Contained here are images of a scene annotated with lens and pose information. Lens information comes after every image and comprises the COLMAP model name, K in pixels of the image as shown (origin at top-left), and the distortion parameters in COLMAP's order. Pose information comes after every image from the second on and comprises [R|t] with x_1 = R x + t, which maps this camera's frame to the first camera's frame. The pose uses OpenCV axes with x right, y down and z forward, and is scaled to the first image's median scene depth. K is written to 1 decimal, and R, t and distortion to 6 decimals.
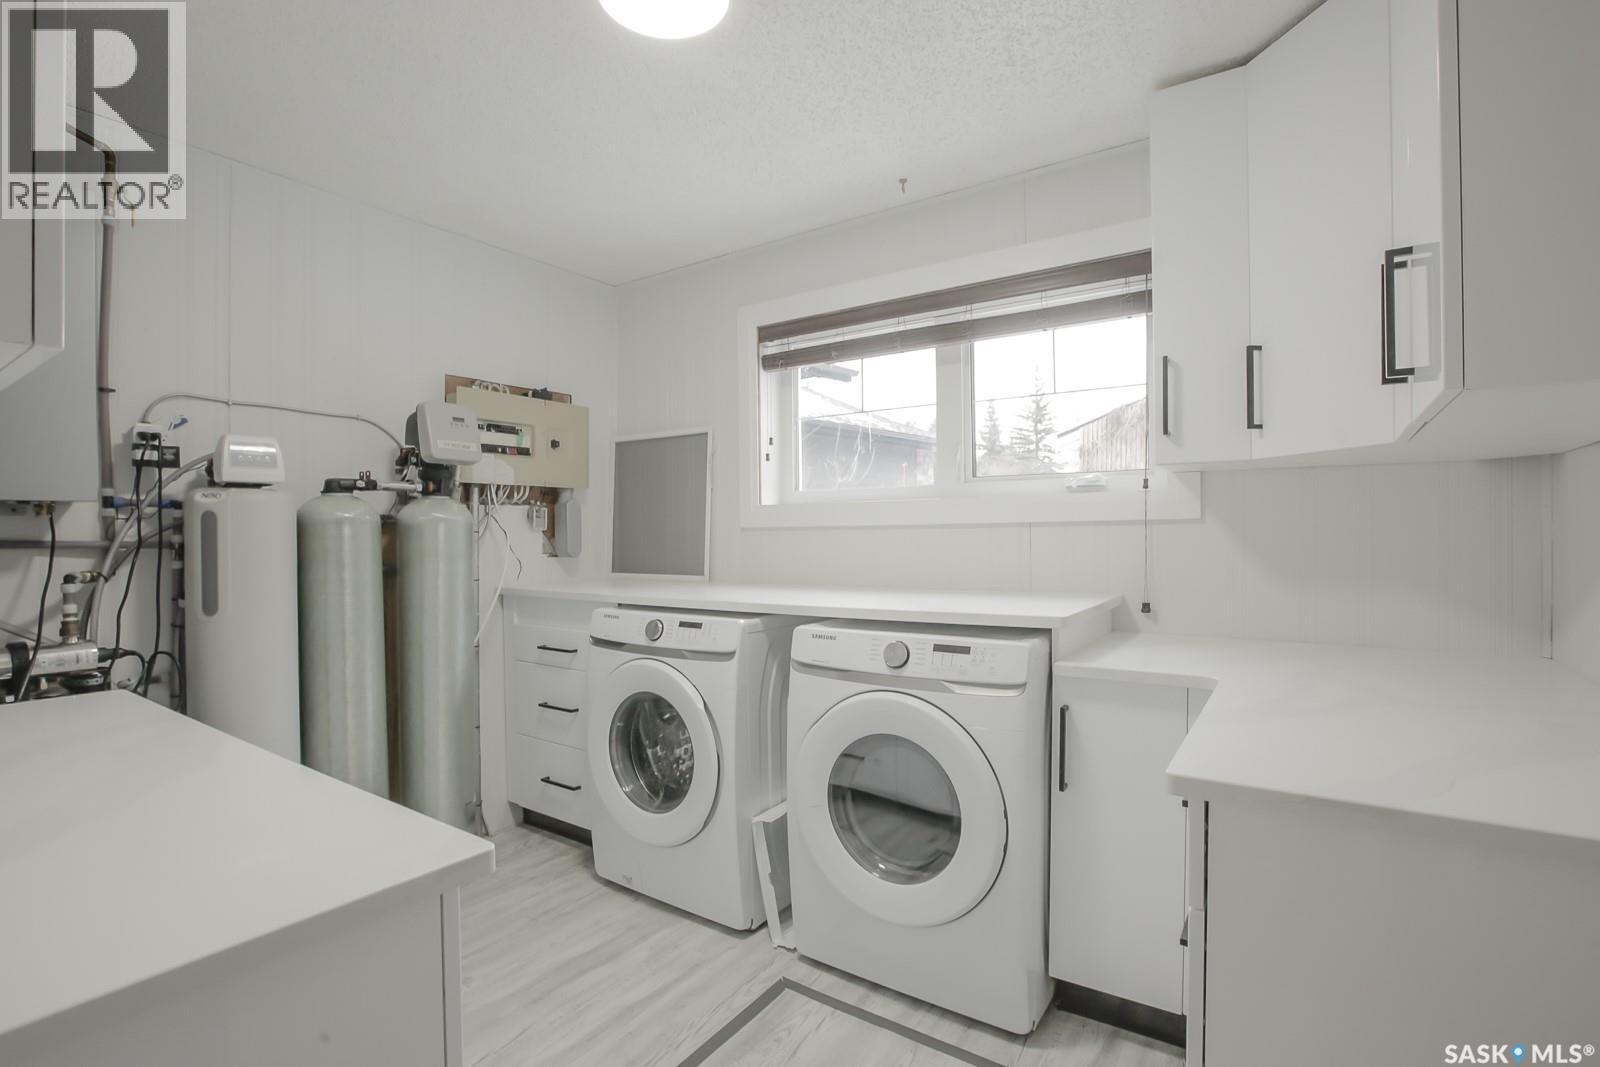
lens RADIAL K [[730.6, 0, 797.4], [0, 730.6, 536.4], [0, 0, 1]] dist [-0.058105, 0.024485]
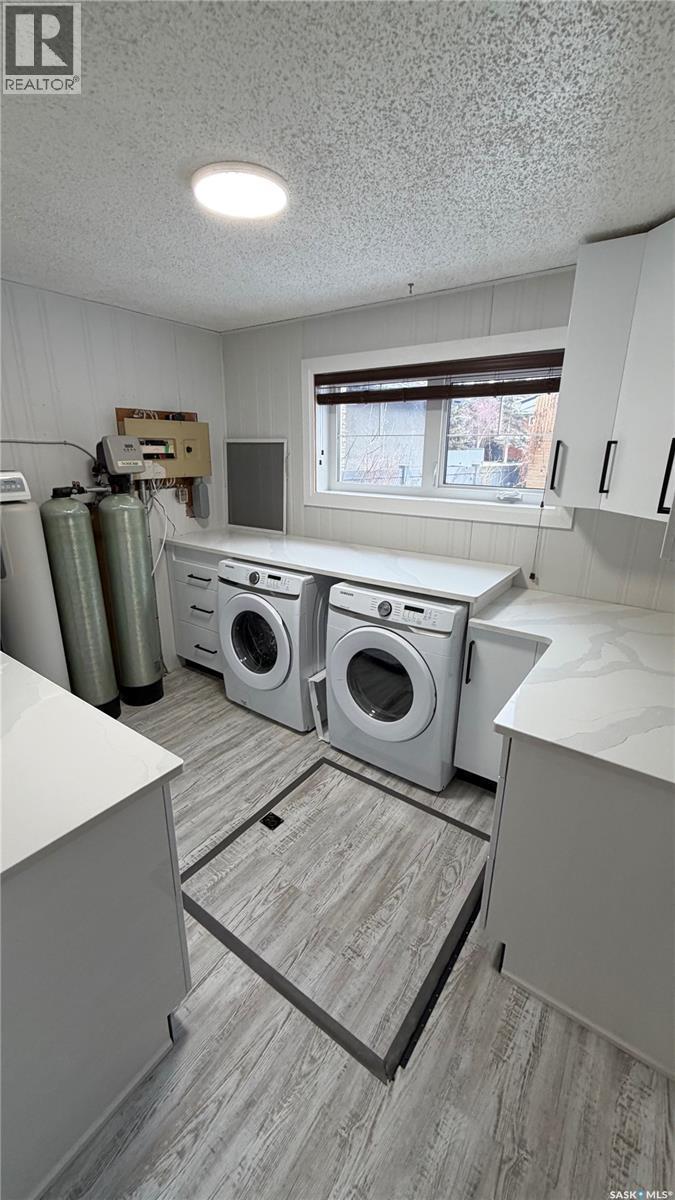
lens RADIAL K [[452.0, 0, 340.3], [0, 452.0, 589.5], [0, 0, 1]] dist [0.001083, 0.000021]
pose [[0.999731, 0.021753, -0.008021, 0.023223], [-0.018661, 0.960284, 0.278399, -0.150721], [0.013759, -0.278174, 0.960432, -0.065522]]
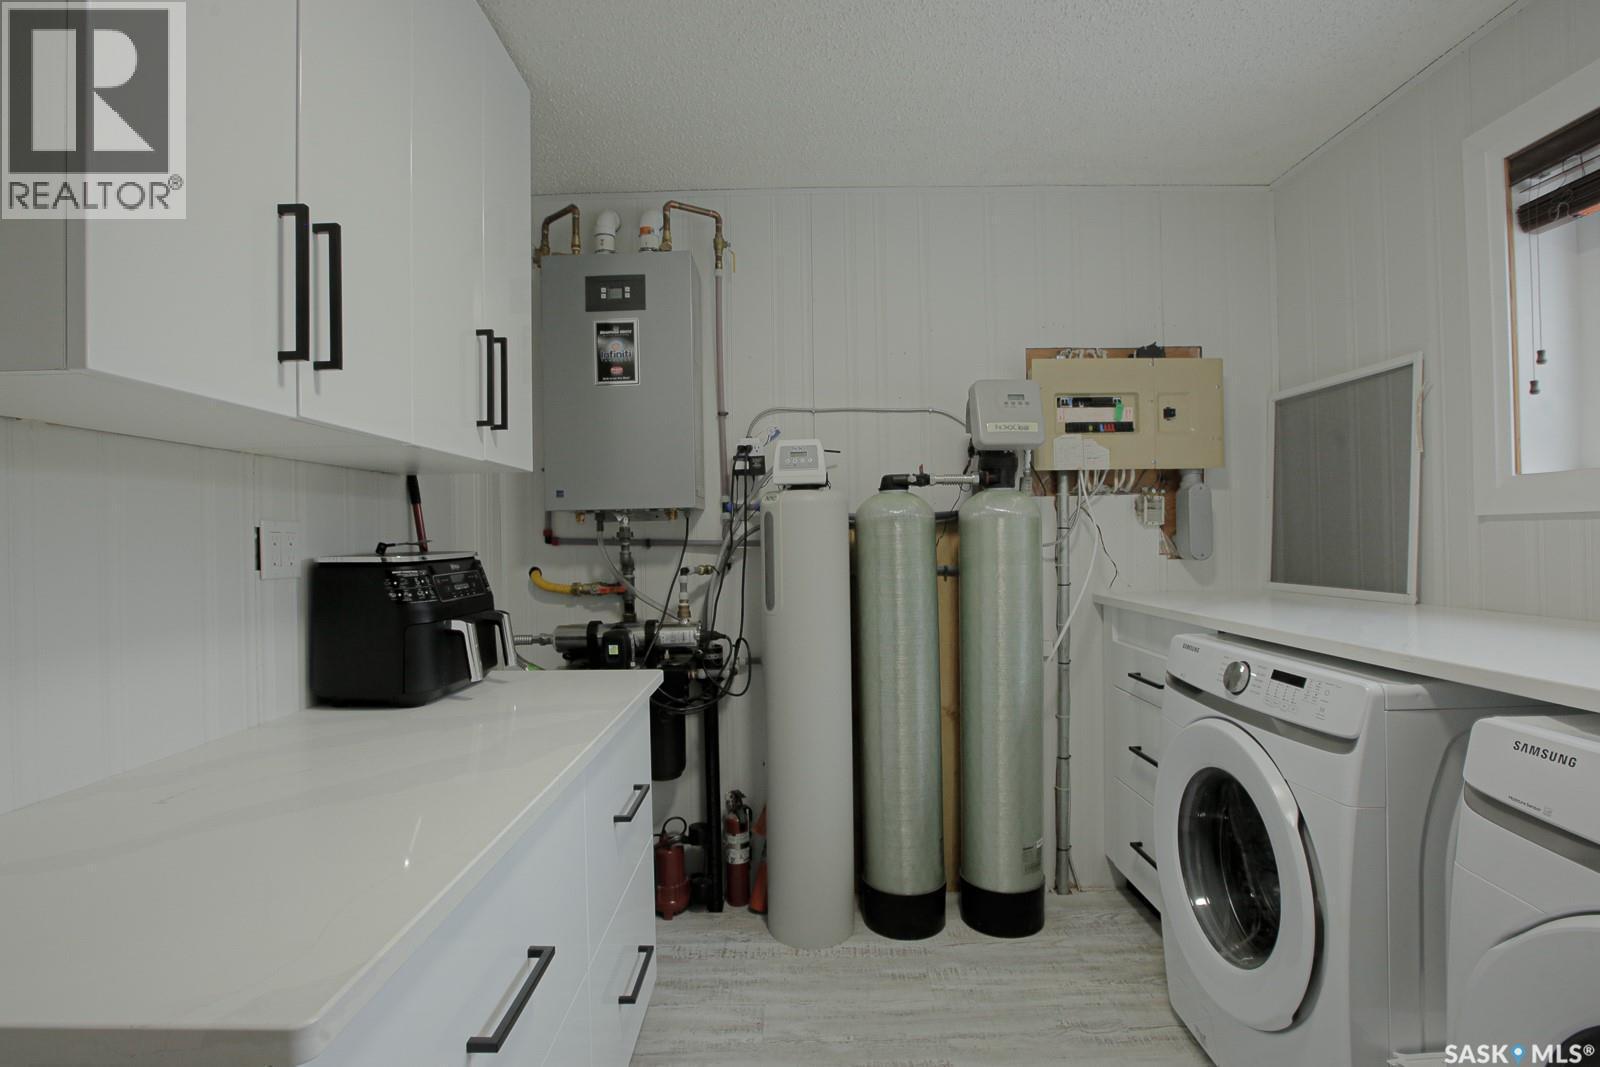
lens RADIAL K [[755.7, 0, 800.0], [0, 755.7, 533.5], [0, 0, 1]] dist [-0.063462, 0.025544]
pose [[0.575533, -0.004306, -0.817767, 0.113672], [0.007473, 0.999972, -0.000006, -0.002455], [0.817744, -0.006108, 0.575549, 0.292861]]
